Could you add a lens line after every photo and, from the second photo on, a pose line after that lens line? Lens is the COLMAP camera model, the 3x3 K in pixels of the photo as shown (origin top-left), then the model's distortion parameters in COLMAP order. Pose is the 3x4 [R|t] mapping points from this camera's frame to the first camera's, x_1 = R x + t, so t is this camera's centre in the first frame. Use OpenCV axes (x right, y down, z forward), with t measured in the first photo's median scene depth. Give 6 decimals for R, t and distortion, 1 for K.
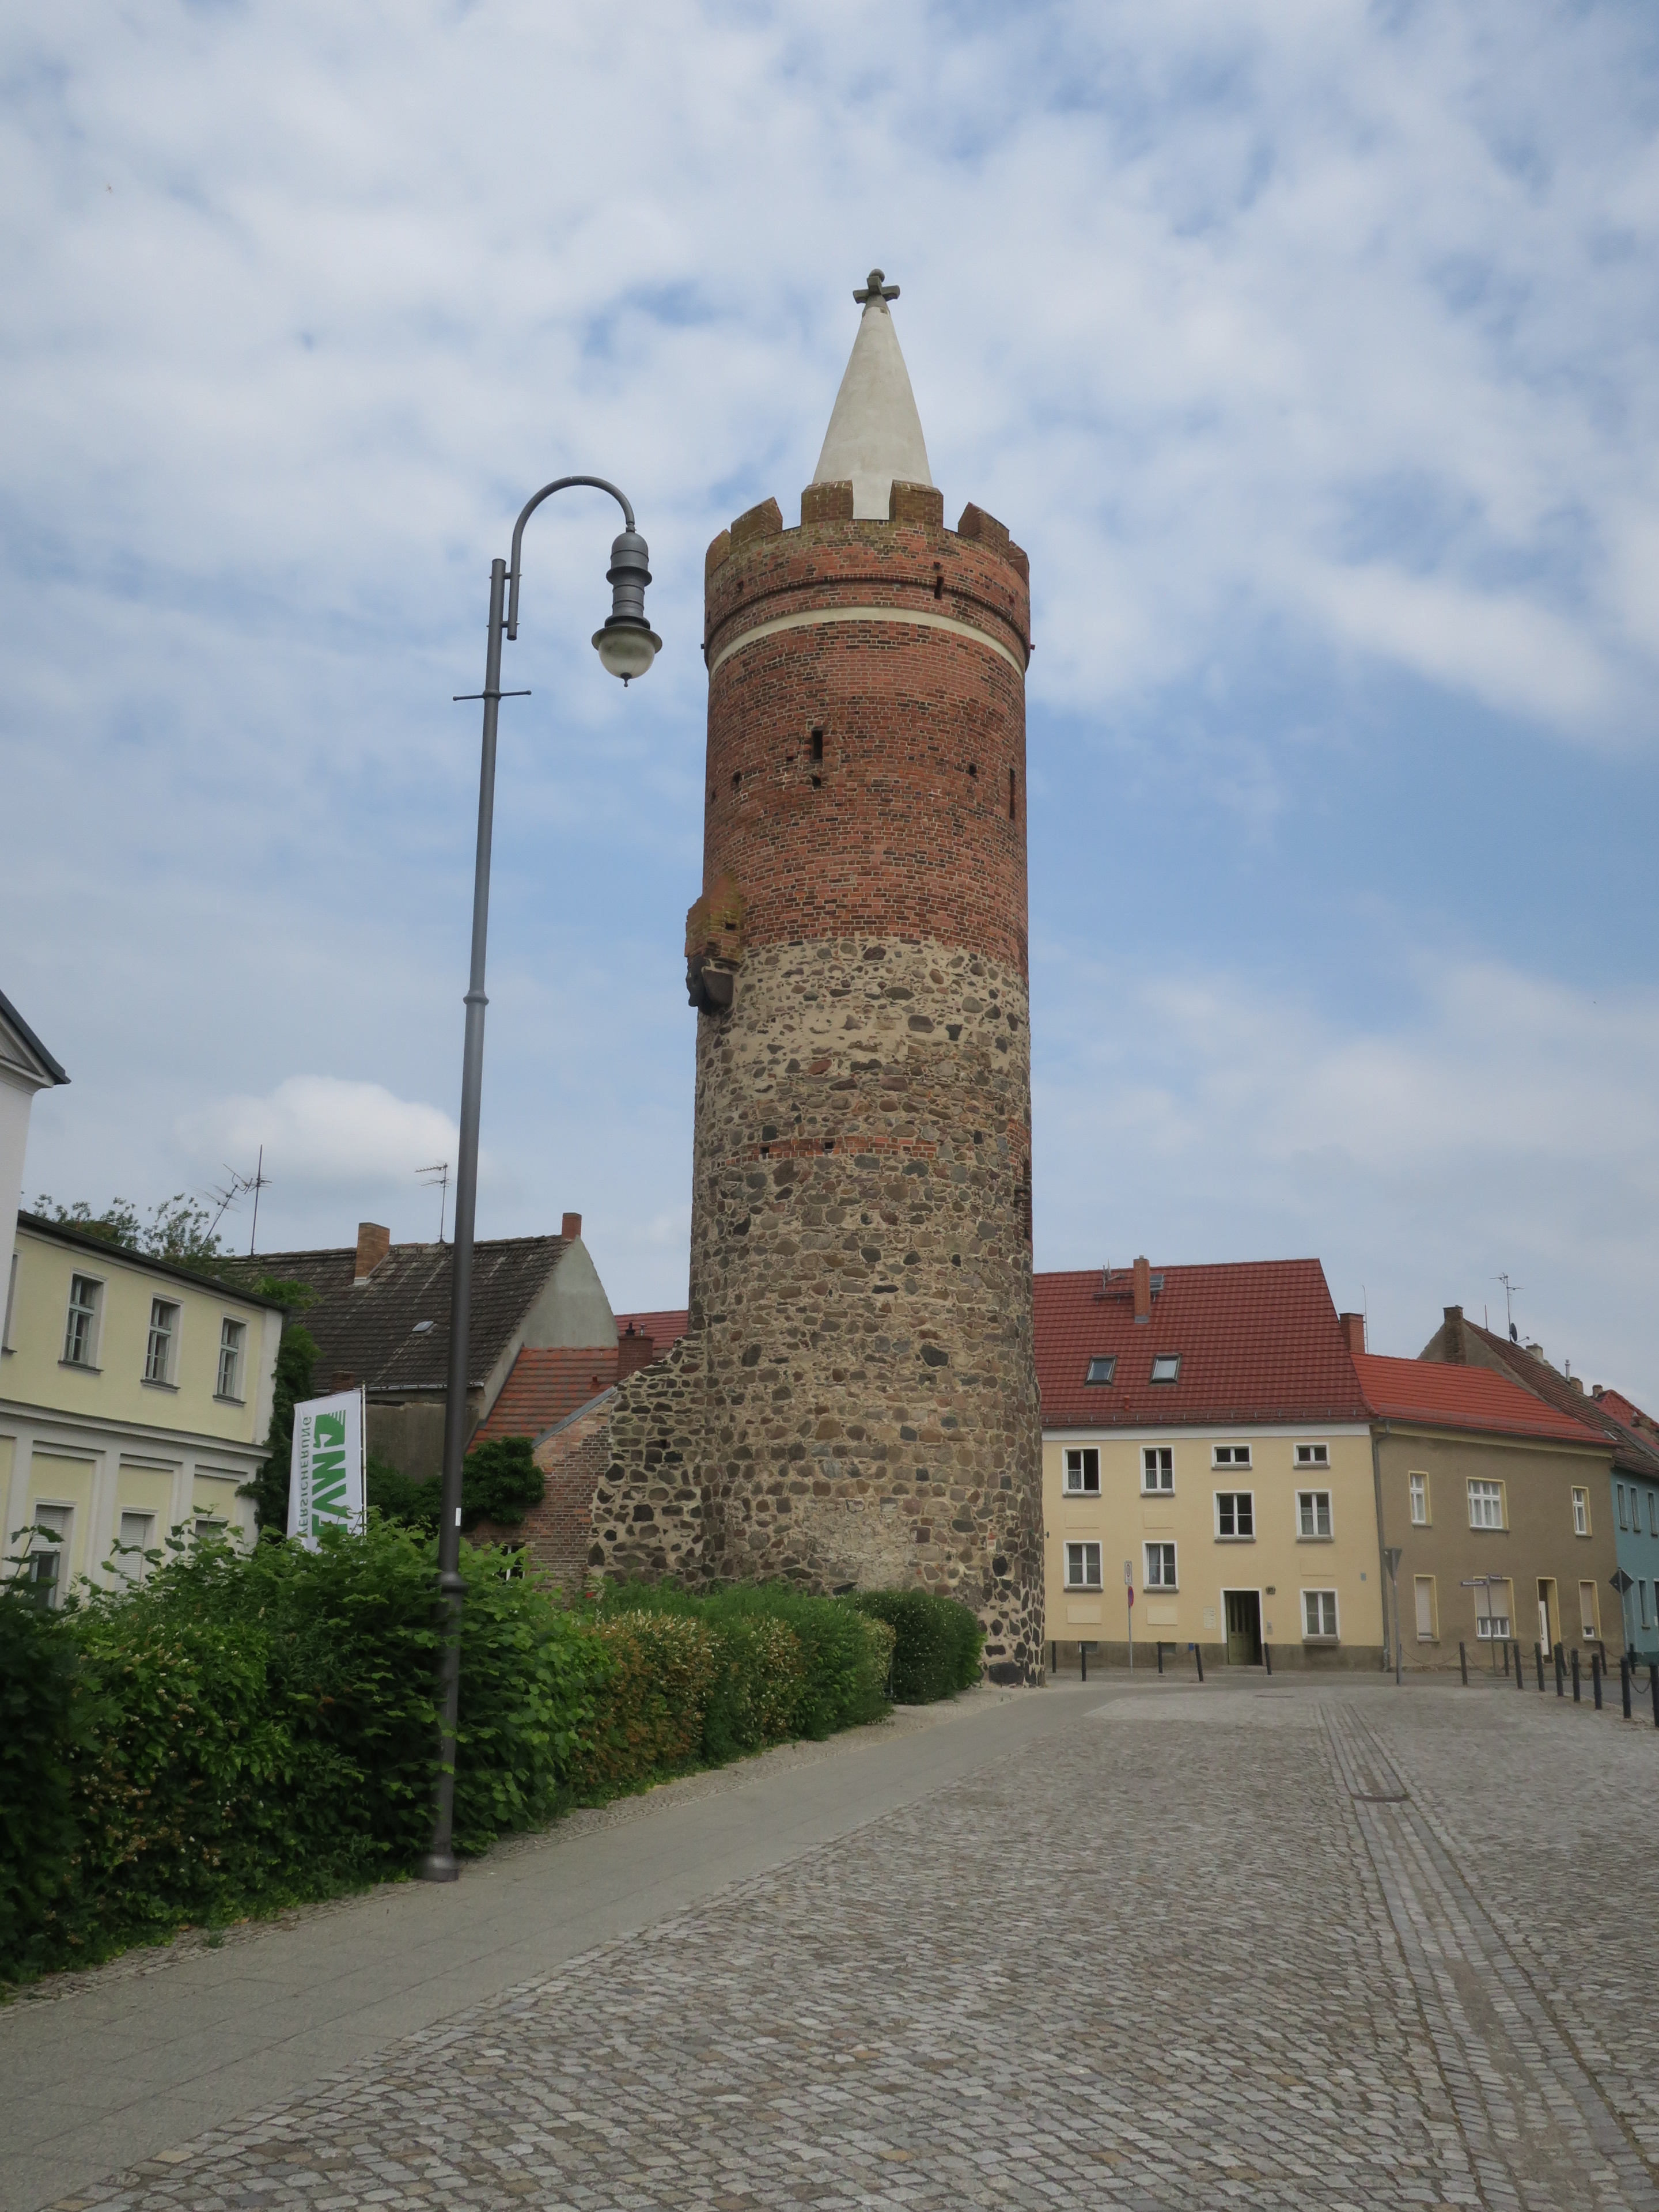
lens RADIAL K [[1883.1, 0, 825.6], [0, 1883.1, 1102.3], [0, 0, 1]] dist [-0.005610, -0.001003]
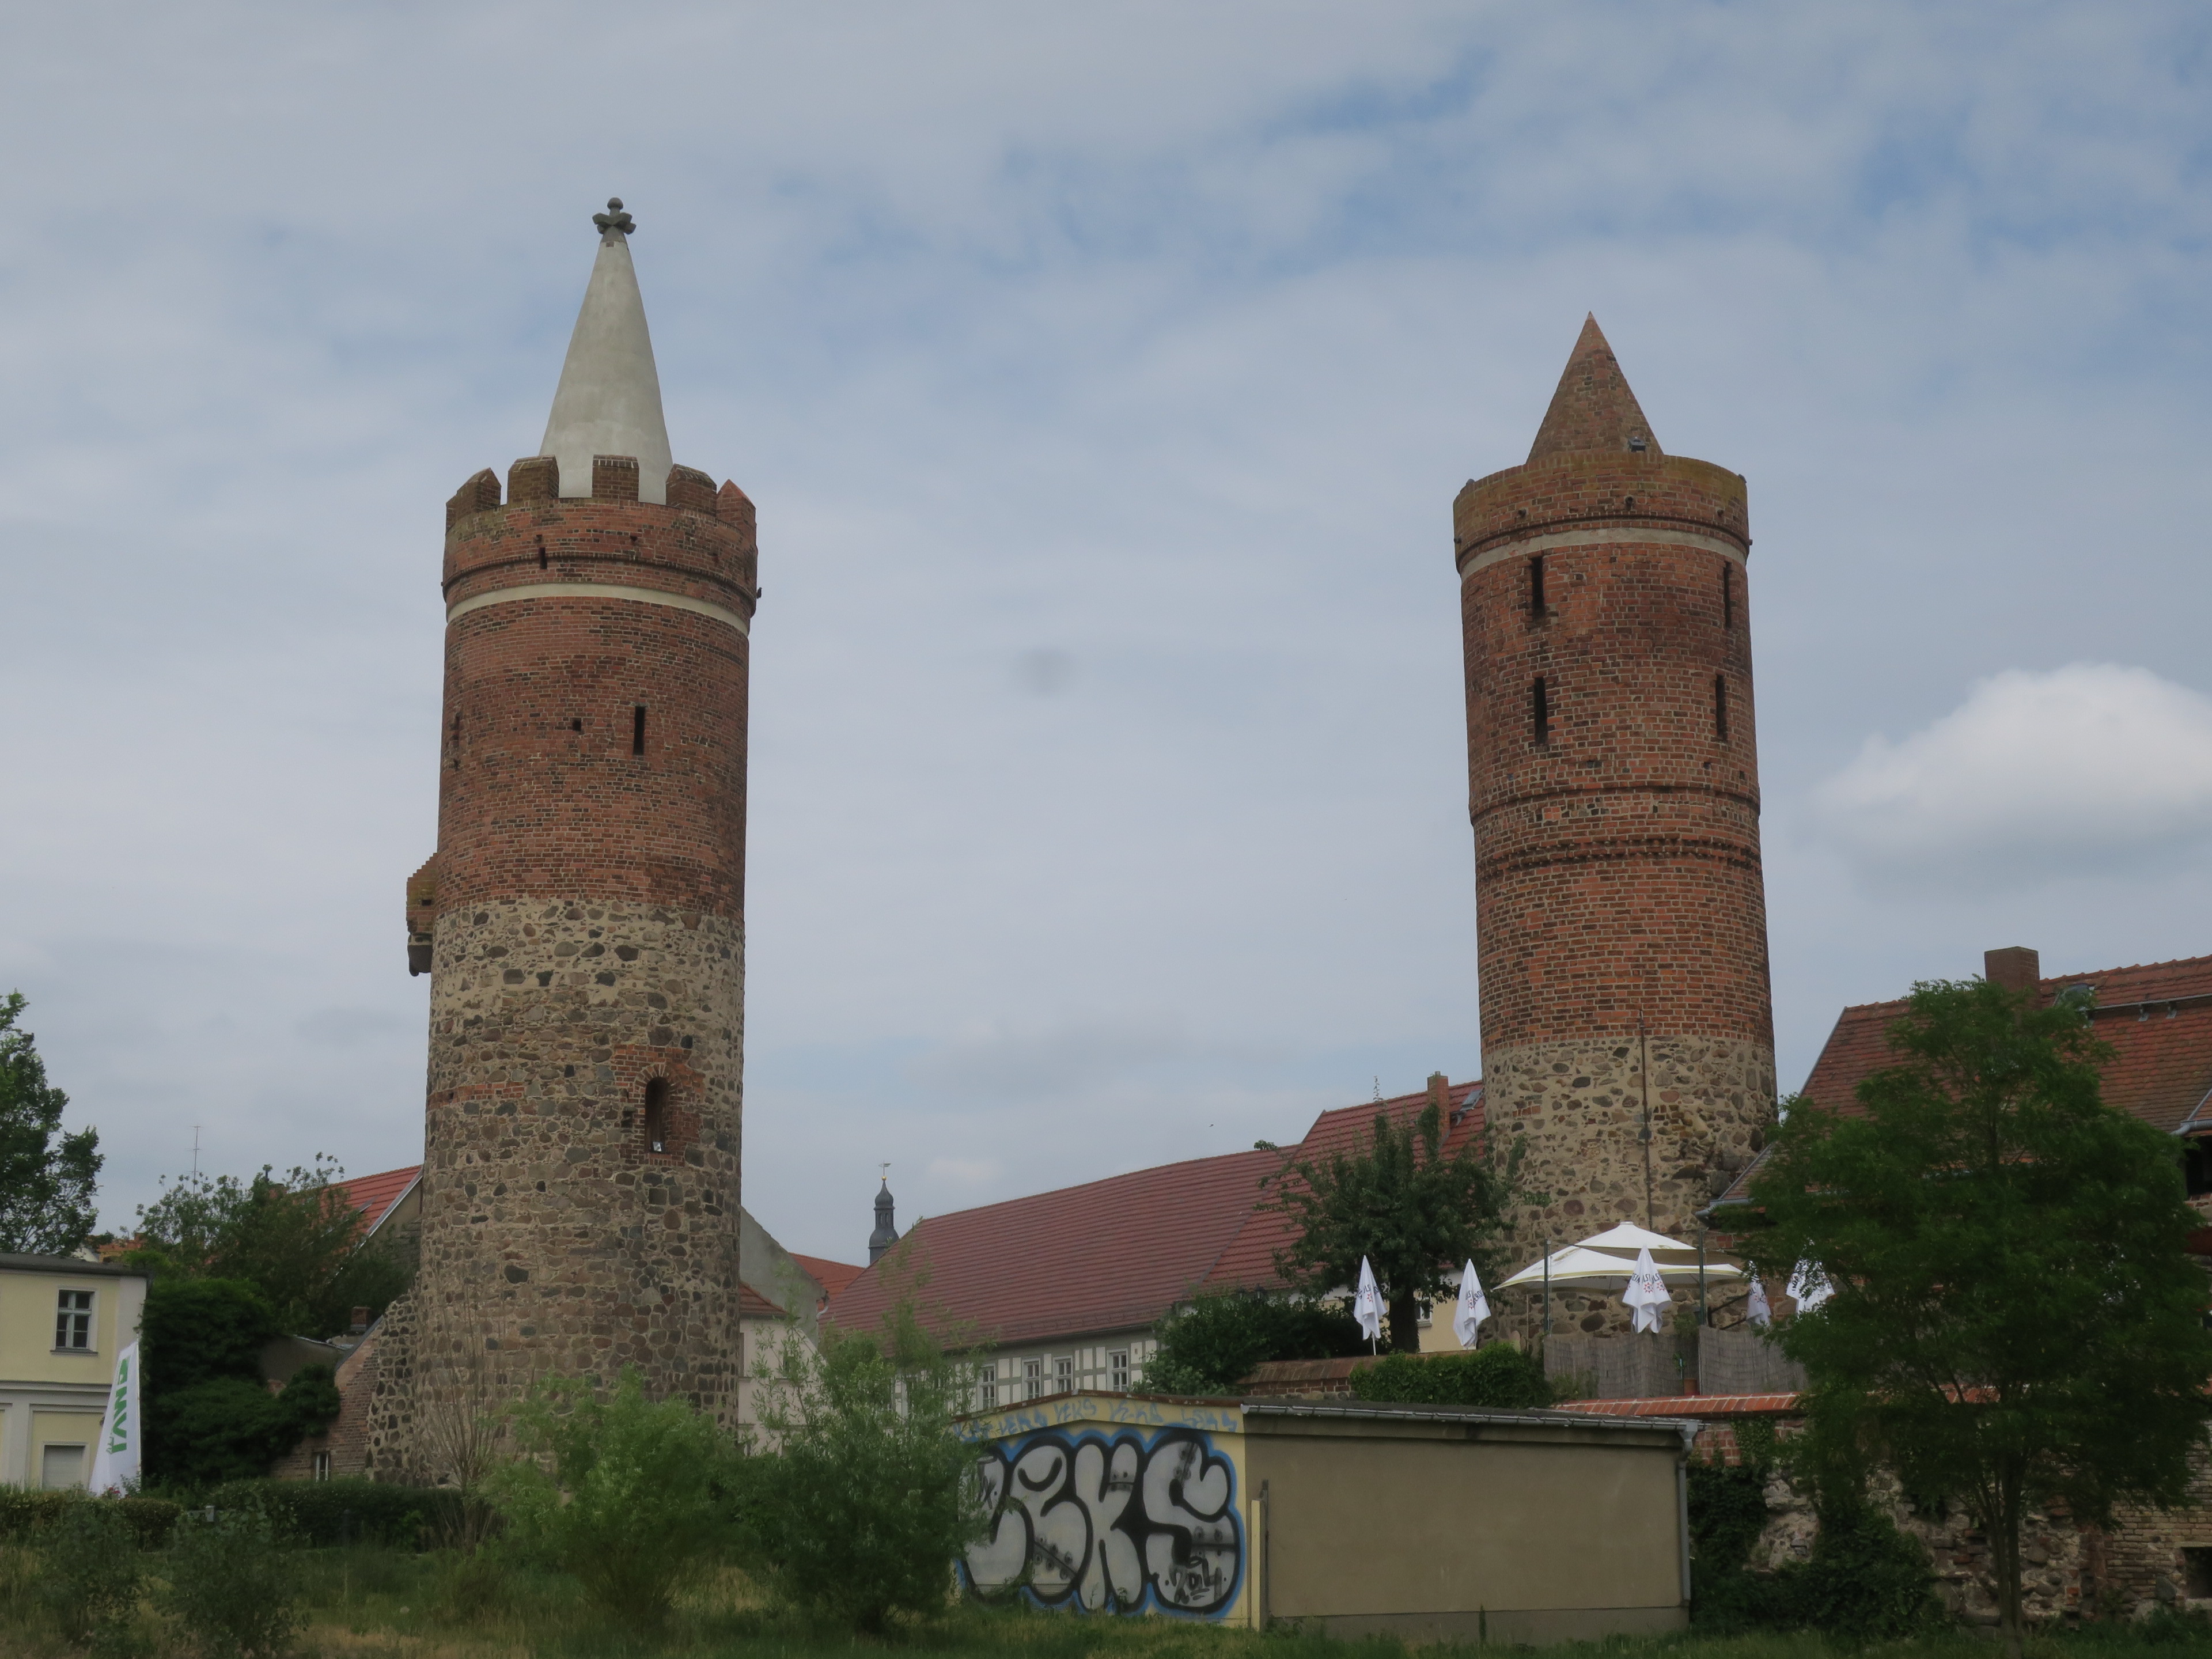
lens RADIAL K [[2974.9, 0, 1107.1], [0, 2974.9, 832.3], [0, 0, 1]] dist [-0.013970, 0.000000]
pose [[0.832694, -0.152727, -0.532255, 1.308630], [0.165420, 0.985928, -0.024111, -0.025528], [0.528448, -0.067969, 0.846241, -0.304963]]
